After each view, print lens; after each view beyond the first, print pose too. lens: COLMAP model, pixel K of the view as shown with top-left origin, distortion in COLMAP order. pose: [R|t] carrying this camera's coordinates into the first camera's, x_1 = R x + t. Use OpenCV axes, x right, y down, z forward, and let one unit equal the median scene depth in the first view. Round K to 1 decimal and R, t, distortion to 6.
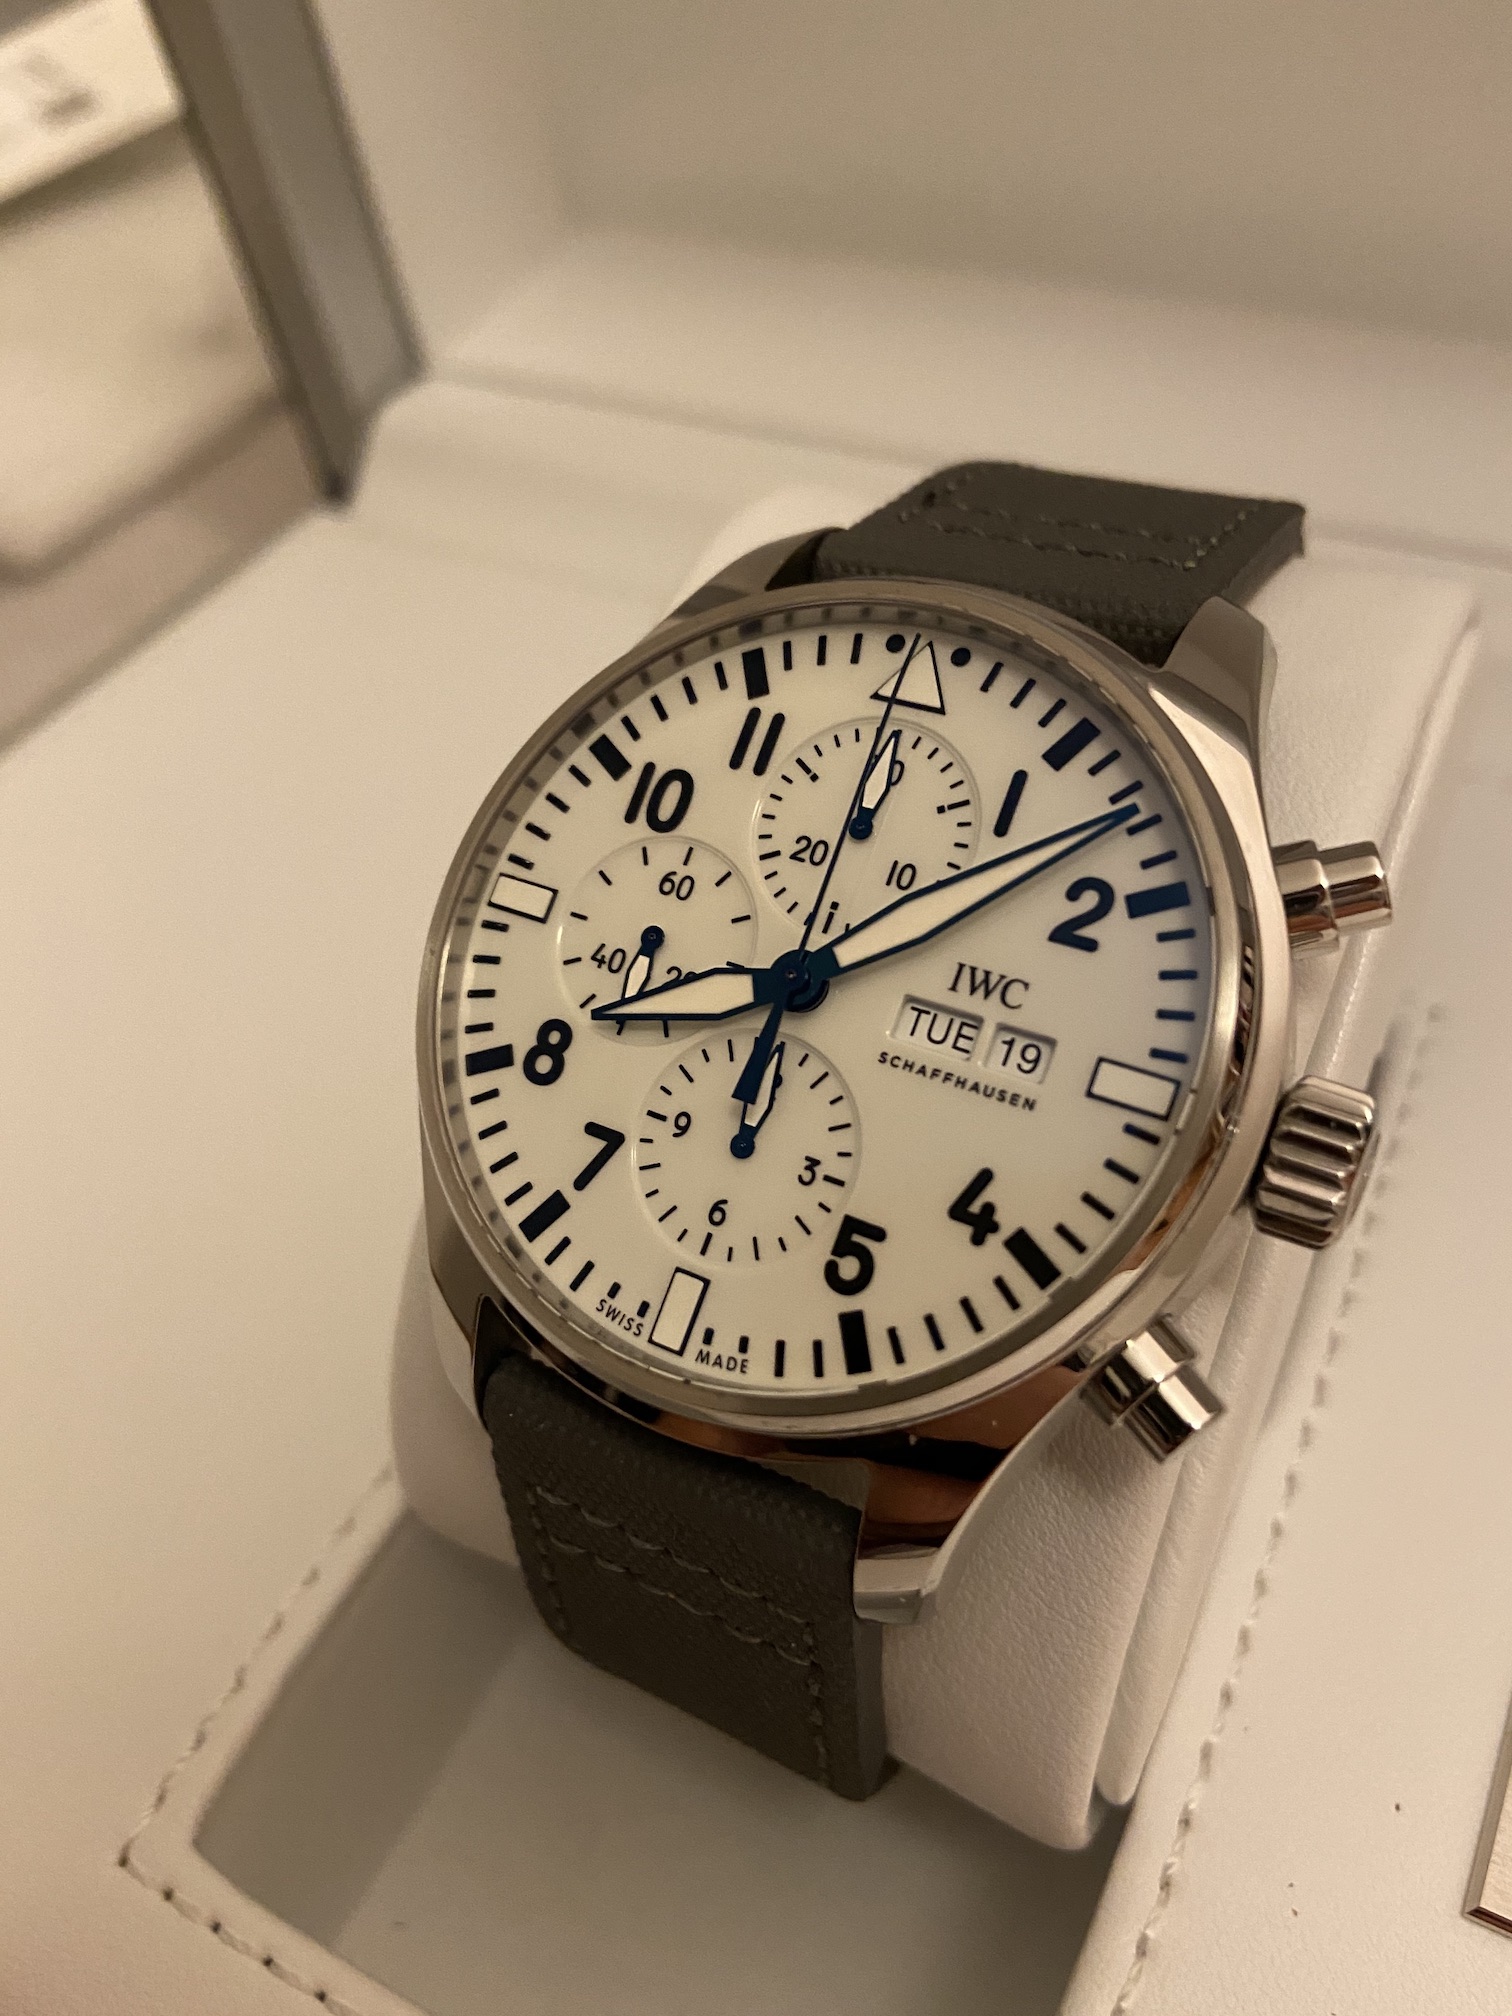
lens RADIAL K [[1588.1, 0, 757.9], [0, 1588.1, 997.0], [0, 0, 1]] dist [0.144486, -0.223036]
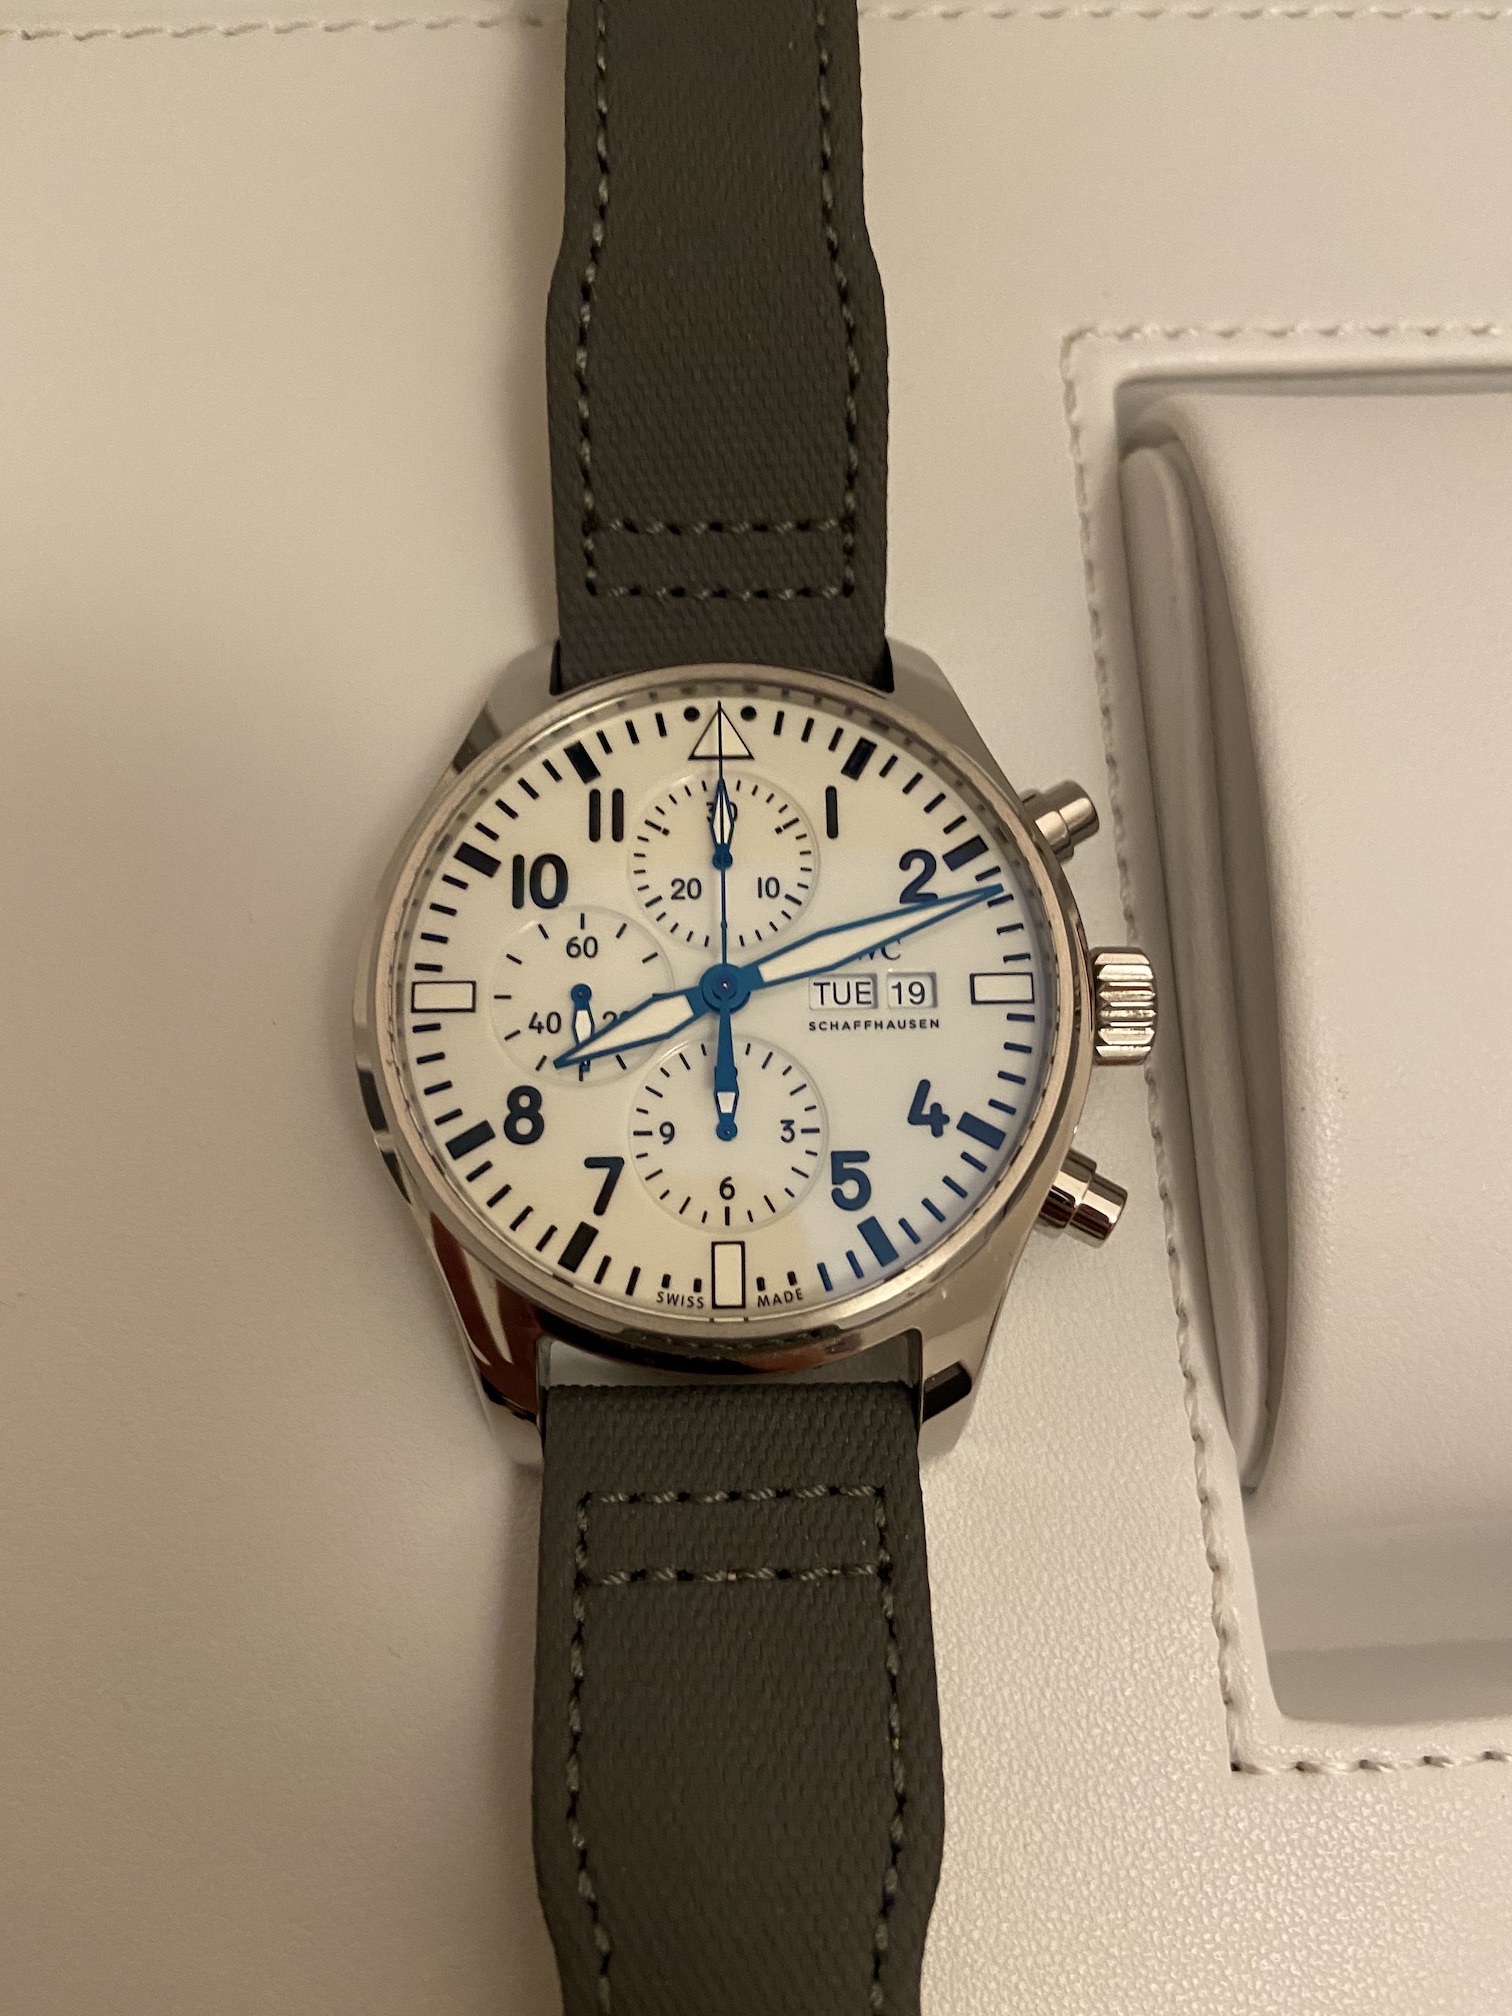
lens RADIAL K [[1580.3, 0, 756.0], [0, 1580.3, 1008.0], [0, 0, 1]] dist [0.154365, -0.216788]
pose [[0.863007, -0.271727, 0.425892, -0.469903], [0.294967, 0.955434, 0.011879, -0.003459], [-0.410139, 0.115373, 0.904696, -0.110322]]
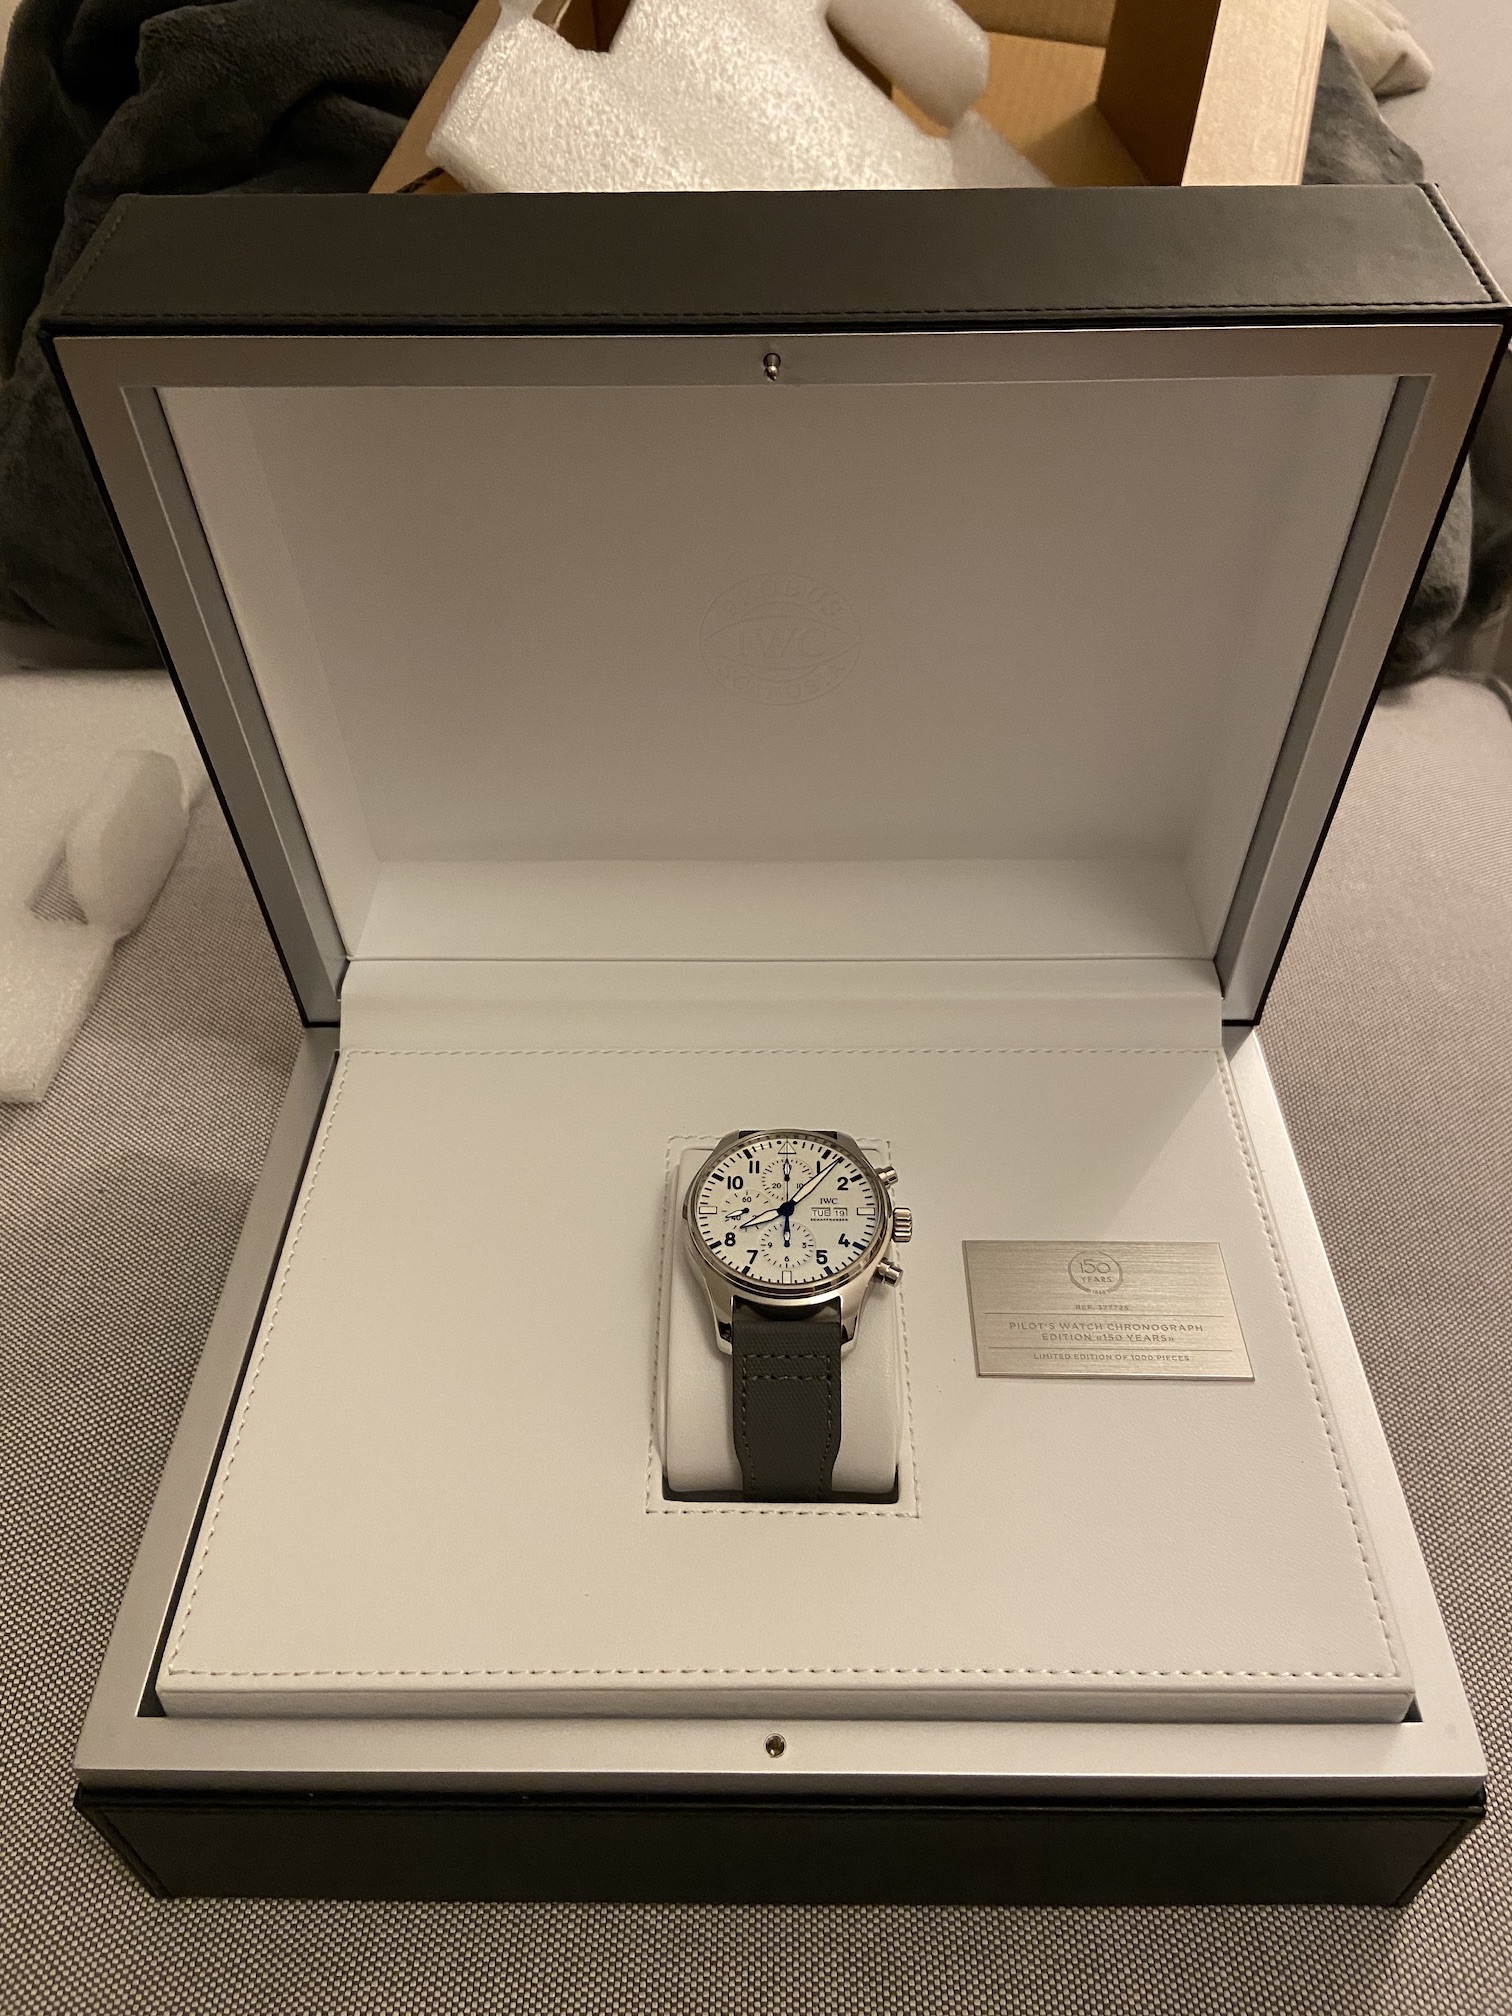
lens RADIAL K [[1588.1, 0, 757.9], [0, 1588.1, 997.0], [0, 0, 1]] dist [0.144486, -0.223036]
pose [[0.882825, -0.029146, 0.468796, -2.037559], [0.269297, 0.849149, -0.454340, 1.431956], [-0.384836, 0.527348, 0.757499, -2.533809]]
